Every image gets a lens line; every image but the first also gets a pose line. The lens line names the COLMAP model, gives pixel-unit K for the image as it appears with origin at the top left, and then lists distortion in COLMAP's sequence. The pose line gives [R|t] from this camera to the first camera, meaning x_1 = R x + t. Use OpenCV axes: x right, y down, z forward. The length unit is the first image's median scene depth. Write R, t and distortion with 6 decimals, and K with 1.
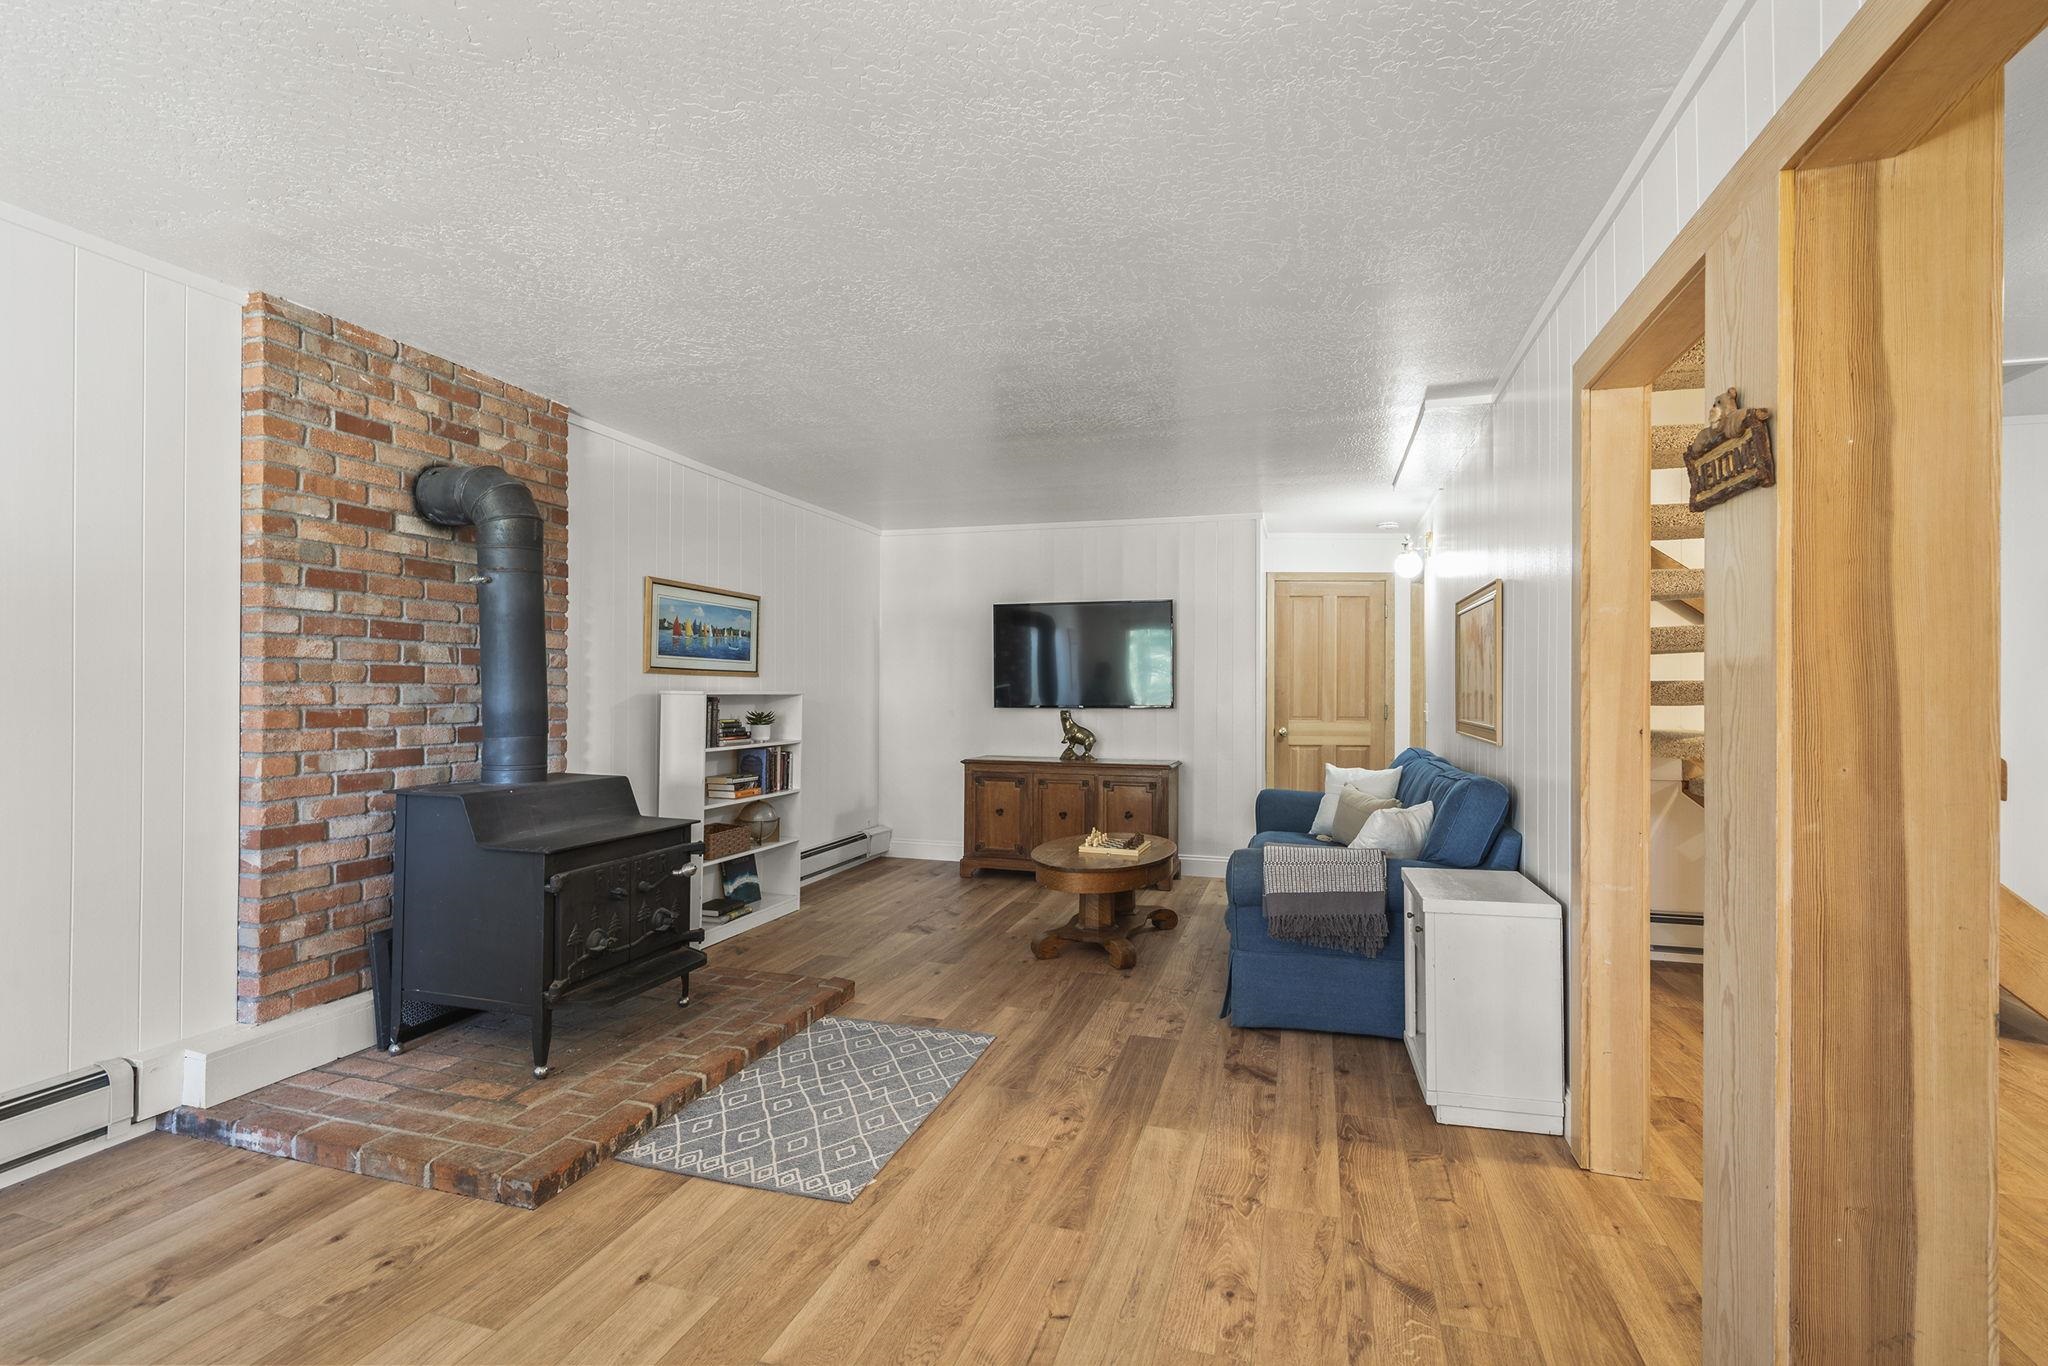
lens RADIAL K [[960.9, 0, 1024.0], [0, 960.9, 683.0], [0, 0, 1]] dist [-0.002091, -0.000140]
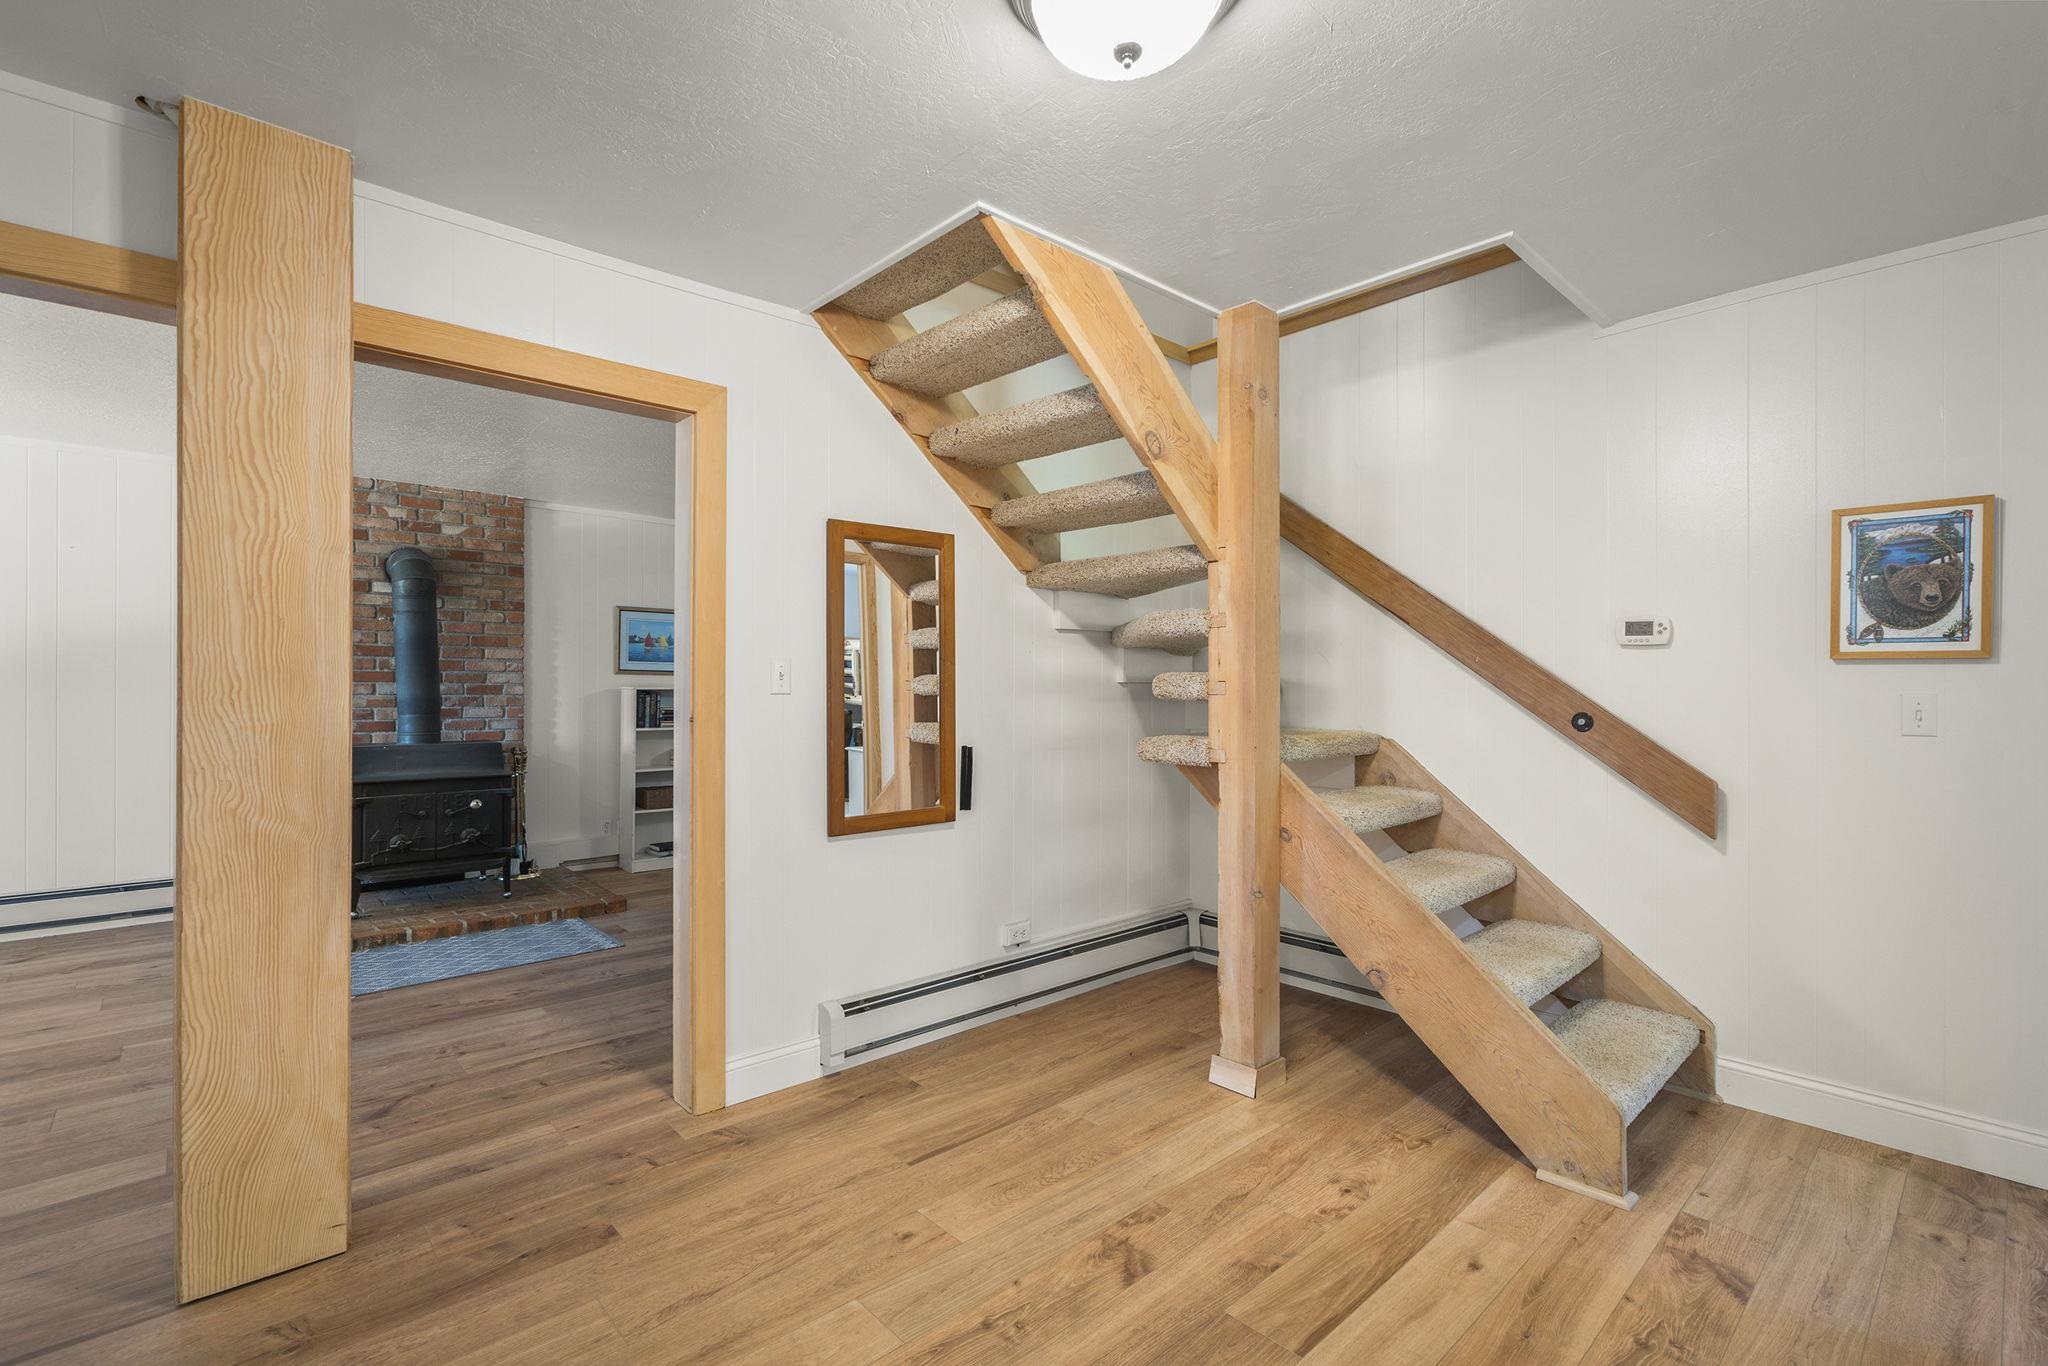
lens RADIAL K [[920.6, 0, 1020.8], [0, 920.6, 677.7], [0, 0, 1]] dist [-0.003842, -0.000353]
pose [[0.858394, -0.007914, -0.512930, 1.279192], [0.006053, 0.999968, -0.005298, 0.009016], [0.512956, 0.001443, 0.858414, 0.222846]]
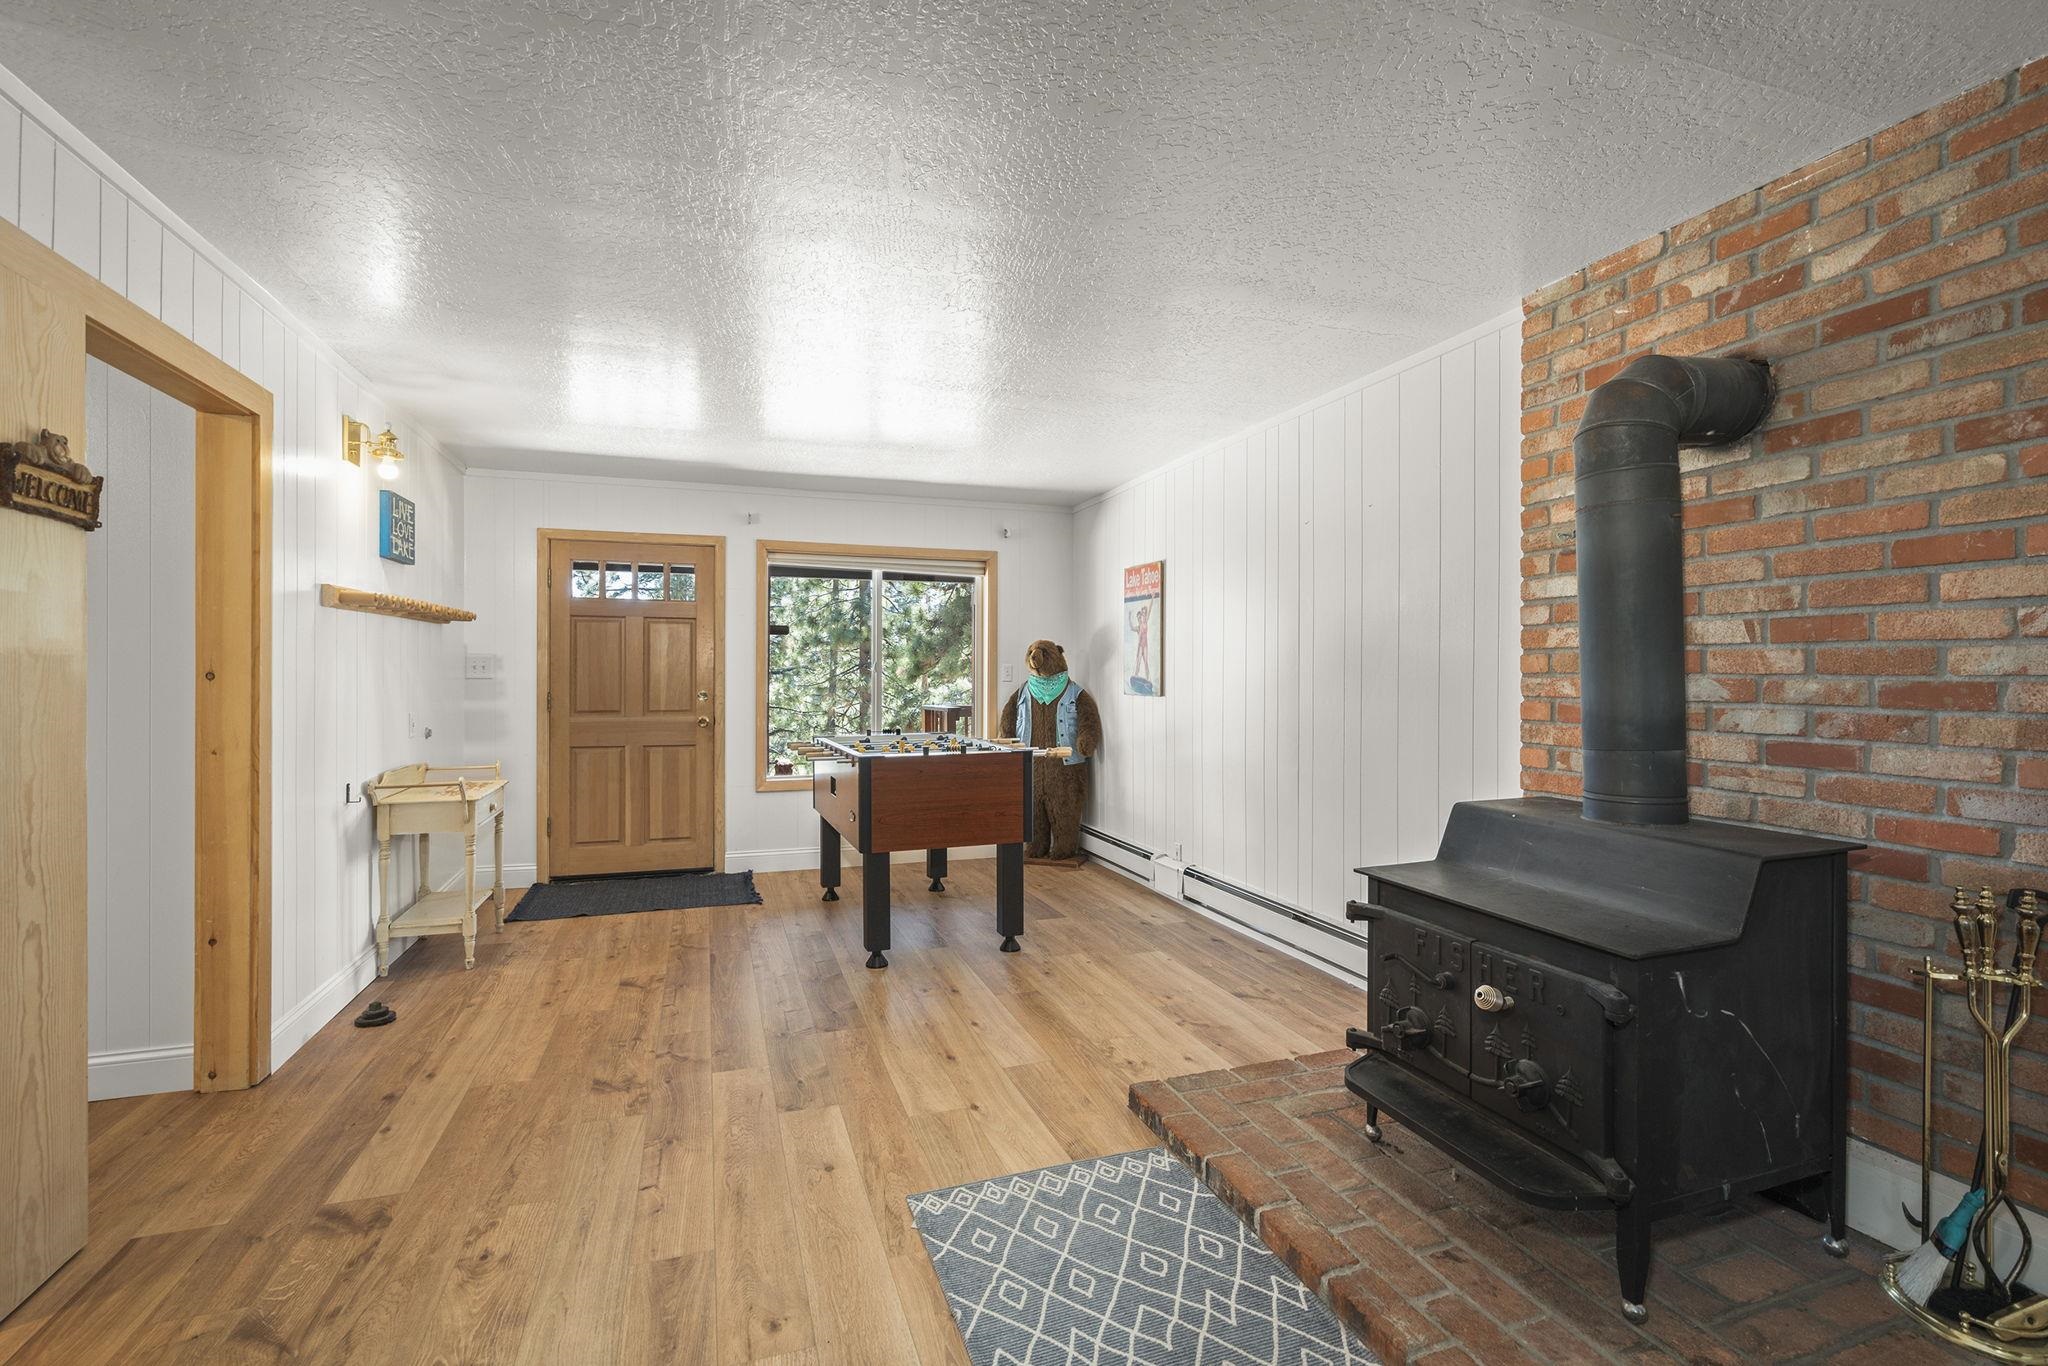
lens RADIAL K [[920.6, 0, 1020.8], [0, 920.6, 677.7], [0, 0, 1]] dist [-0.003842, -0.000353]
pose [[-0.812069, -0.004585, -0.583543, 0.219070], [-0.001844, 0.999984, -0.005290, 0.009096], [0.583559, -0.003220, -0.812065, 1.446165]]
